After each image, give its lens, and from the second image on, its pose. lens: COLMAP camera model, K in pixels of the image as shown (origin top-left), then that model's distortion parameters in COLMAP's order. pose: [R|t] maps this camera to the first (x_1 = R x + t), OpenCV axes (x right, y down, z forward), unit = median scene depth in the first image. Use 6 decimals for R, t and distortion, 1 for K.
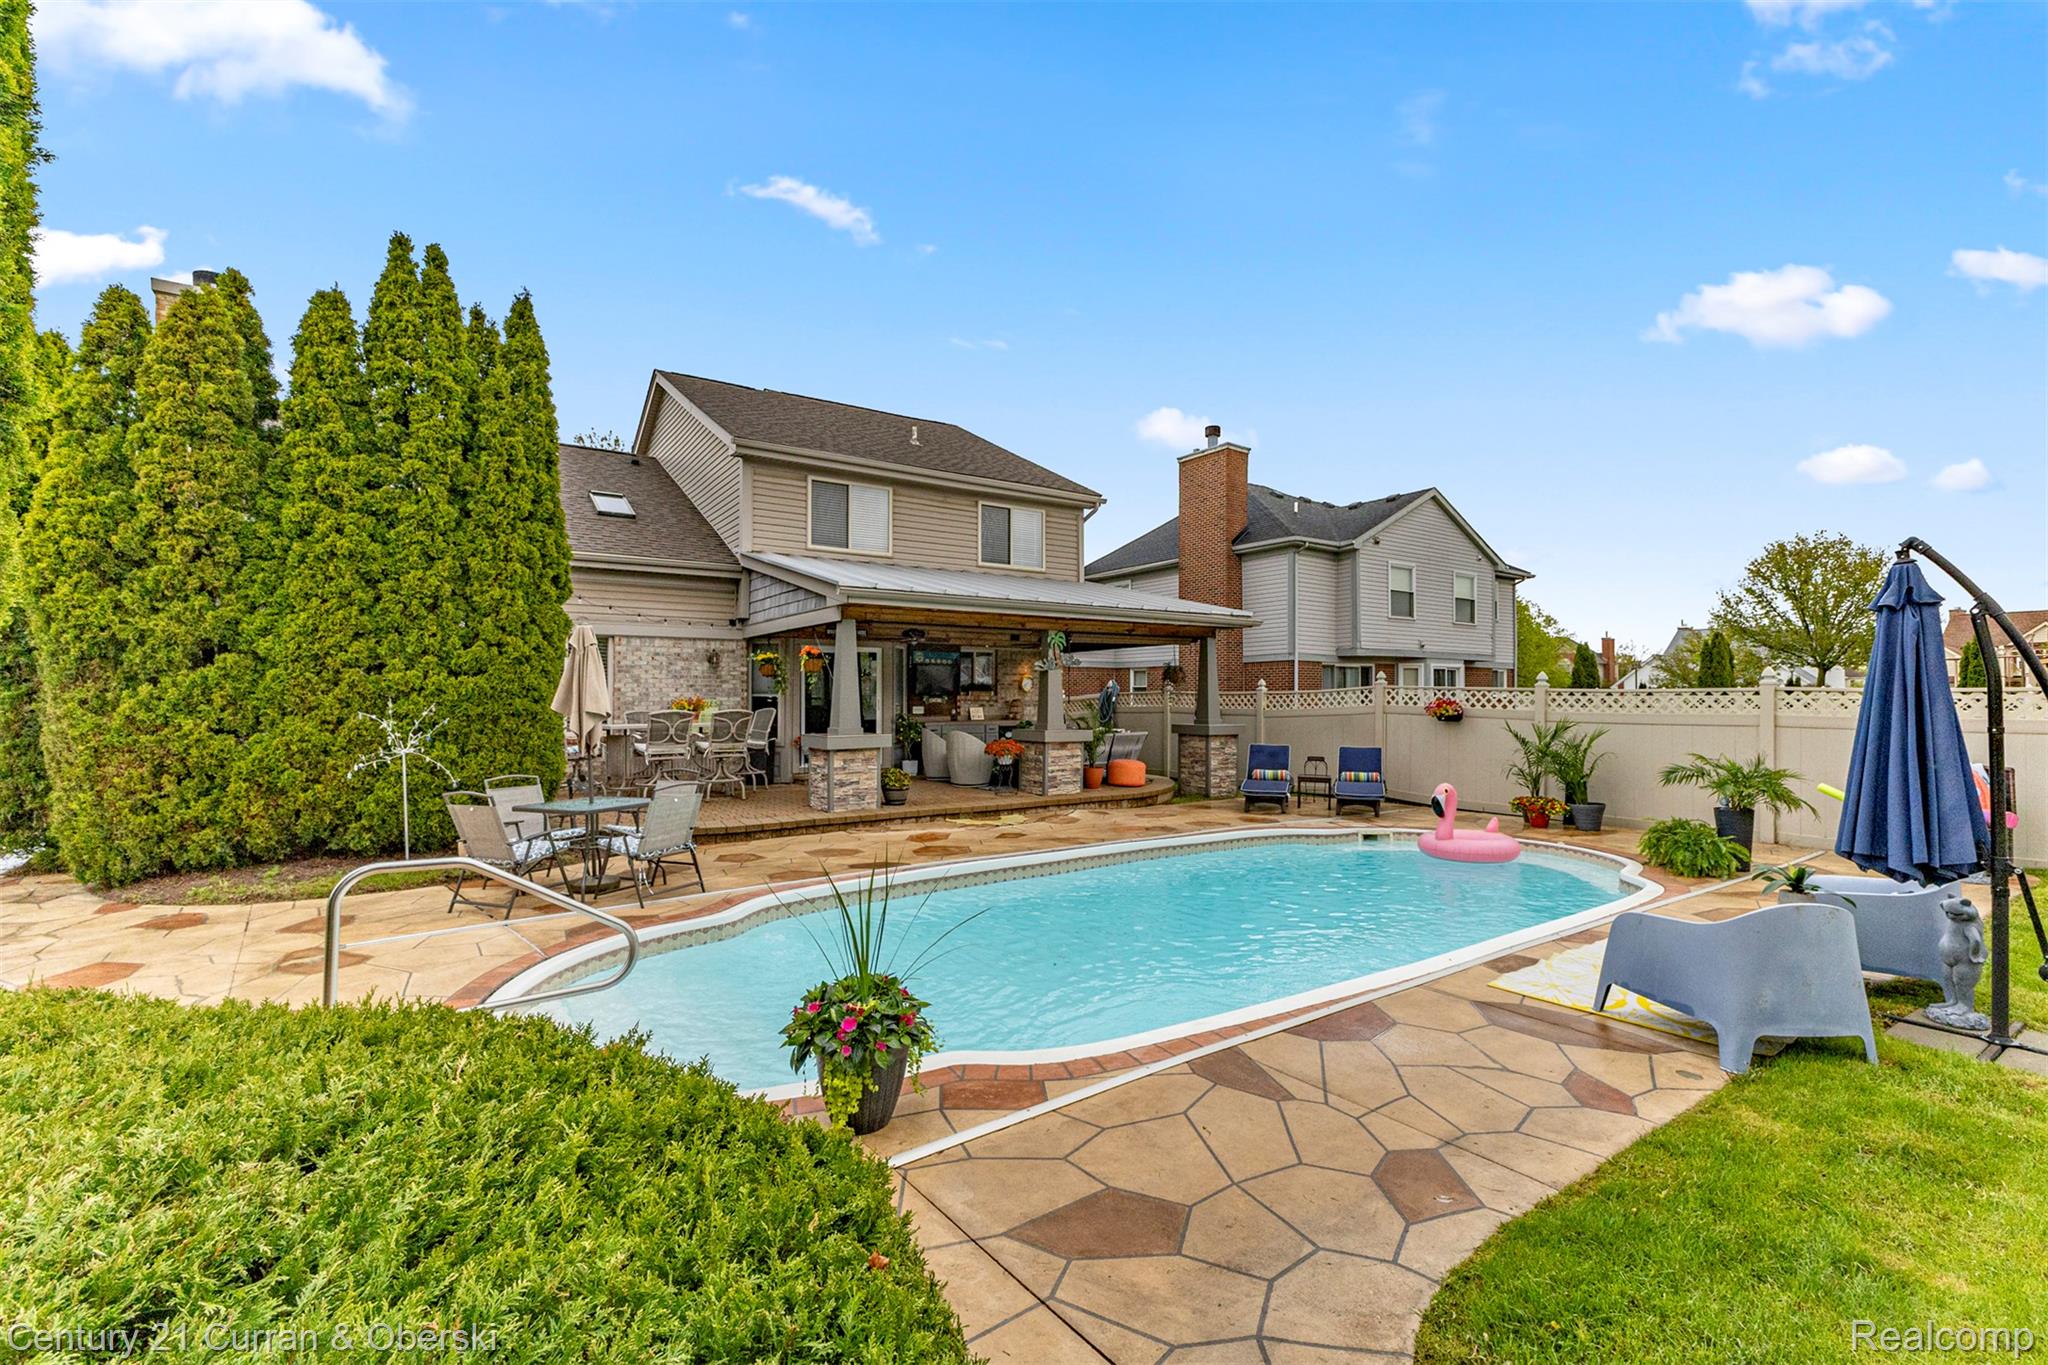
lens RADIAL K [[878.1, 0, 1052.0], [0, 878.1, 686.1], [0, 0, 1]] dist [0.023100, 0.000278]
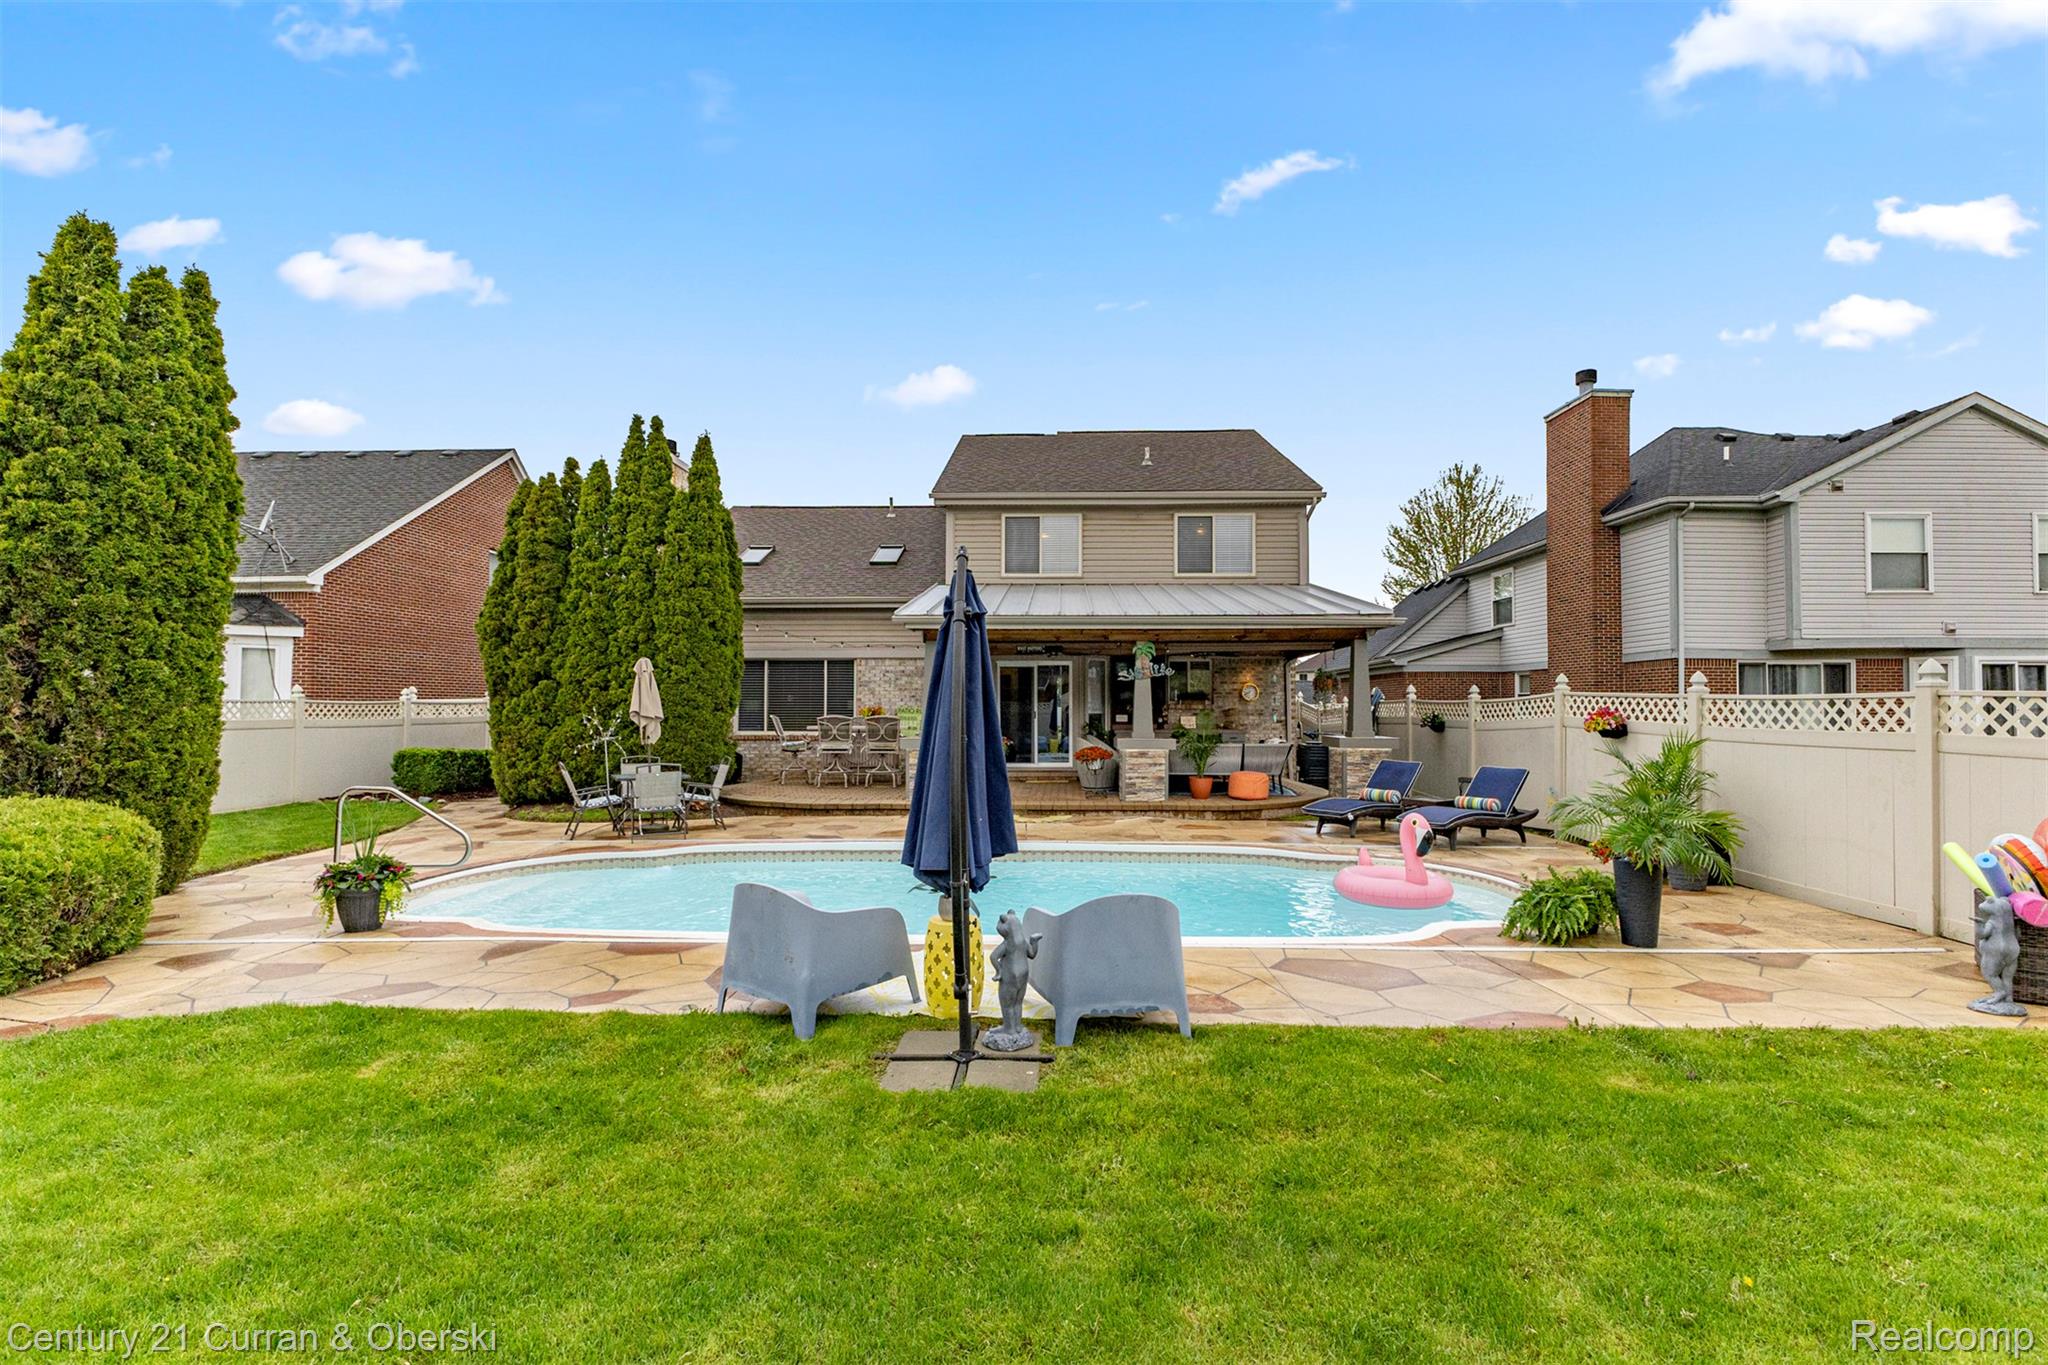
lens RADIAL K [[922.3, 0, 1061.3], [0, 922.3, 689.7], [0, 0, 1]] dist [-0.003010, -0.000041]
pose [[0.812616, -0.009492, -0.582723, 0.481876], [0.006049, 0.999951, -0.007852, 0.001281], [0.582769, 0.002856, 0.812633, 0.061382]]
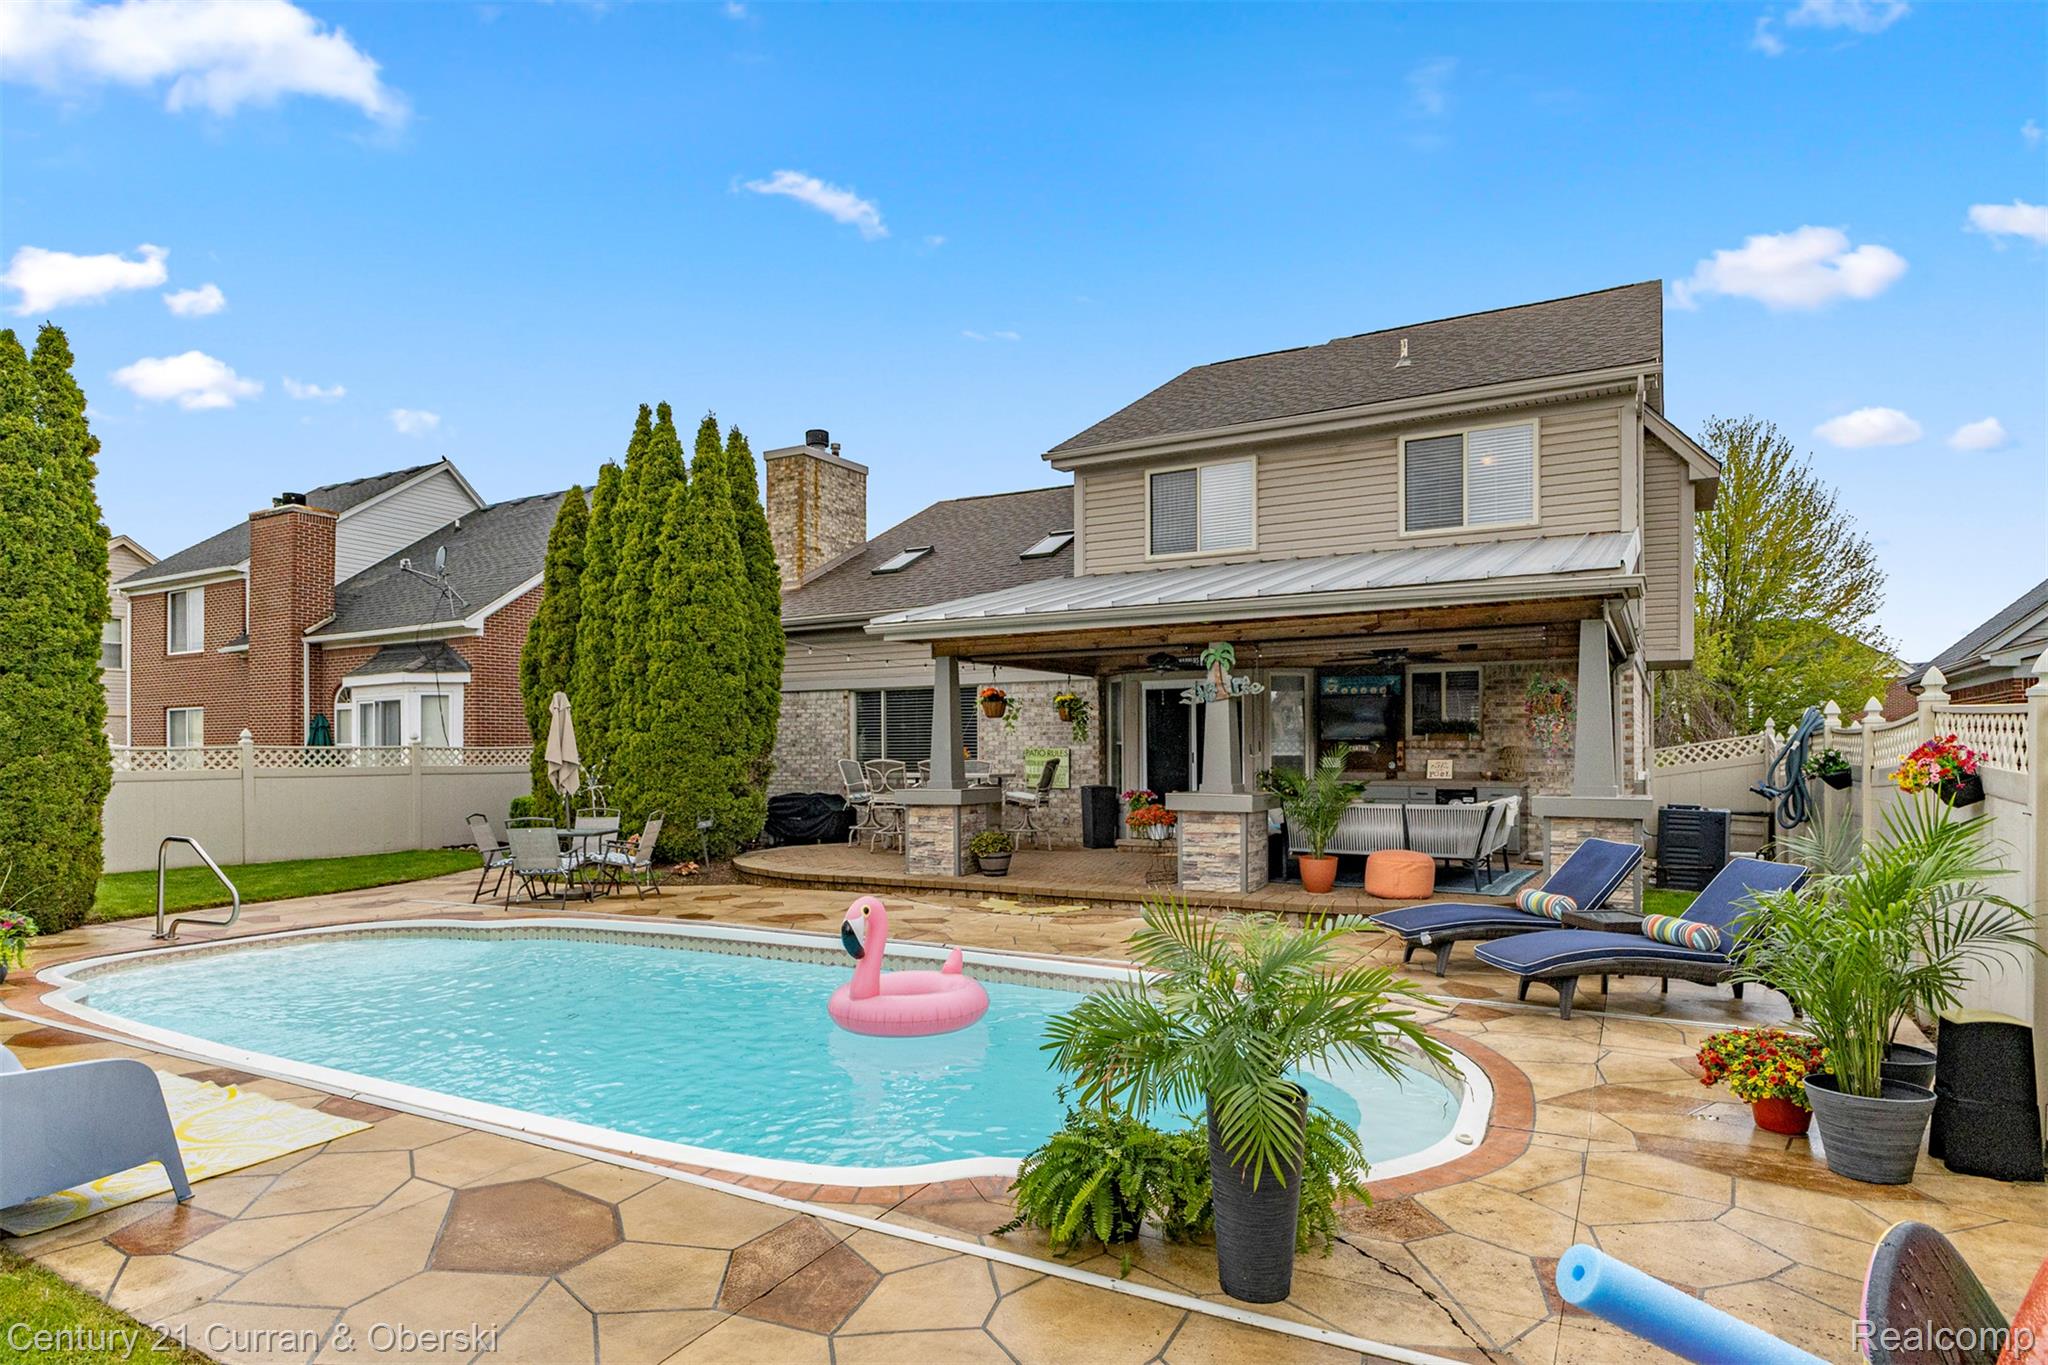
lens RADIAL K [[1179.4, 0, 1045.3], [0, 1179.4, 759.9], [0, 0, 1]] dist [-0.013020, 0.000315]
pose [[0.432689, 0.004745, -0.901531, 0.648786], [0.019117, 0.999713, 0.014437, 0.008620], [0.901340, -0.023481, 0.432474, 0.437386]]
